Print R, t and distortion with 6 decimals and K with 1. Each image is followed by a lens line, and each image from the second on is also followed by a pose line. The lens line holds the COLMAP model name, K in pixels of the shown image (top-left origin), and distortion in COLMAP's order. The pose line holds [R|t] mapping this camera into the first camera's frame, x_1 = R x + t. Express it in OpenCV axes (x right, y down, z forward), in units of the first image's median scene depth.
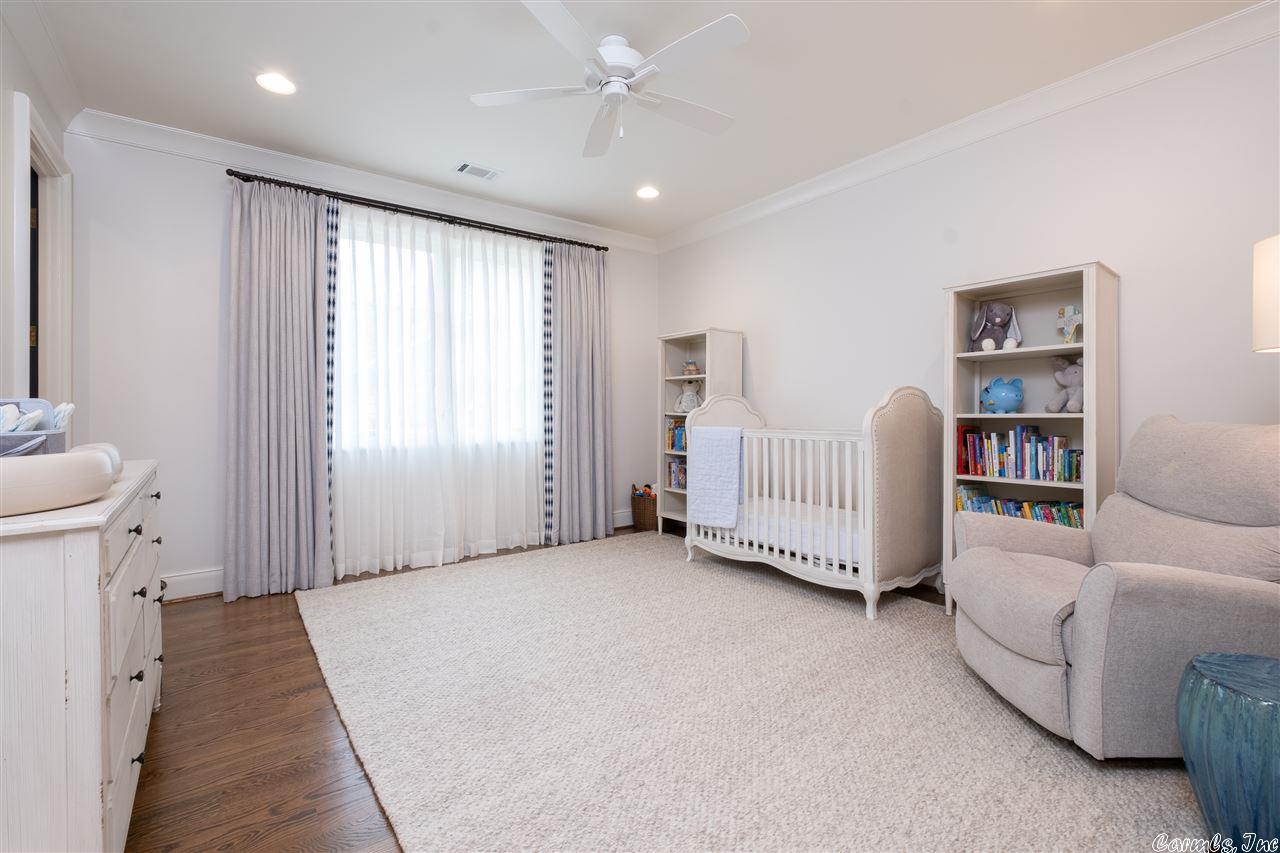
lens RADIAL K [[562.1, 0, 641.5], [0, 562.1, 424.1], [0, 0, 1]] dist [-0.000738, -0.001532]
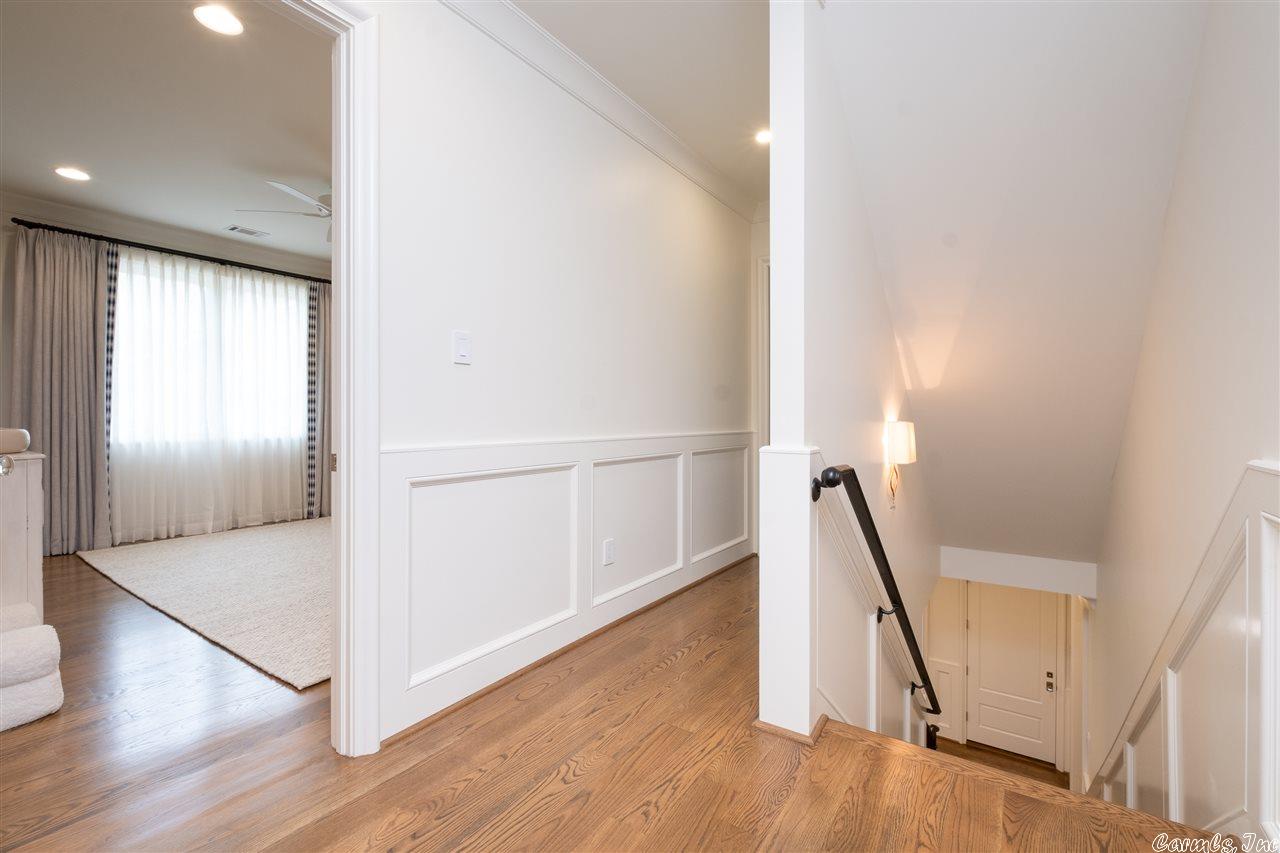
lens RADIAL K [[562.1, 0, 646.3], [0, 562.1, 419.4], [0, 0, 1]] dist [-0.000738, -0.001532]
pose [[0.946606, 0.000191, 0.322393, 0.178950], [0.008204, 0.999662, -0.024680, 0.033964], [-0.322289, 0.026007, 0.946284, -0.567337]]
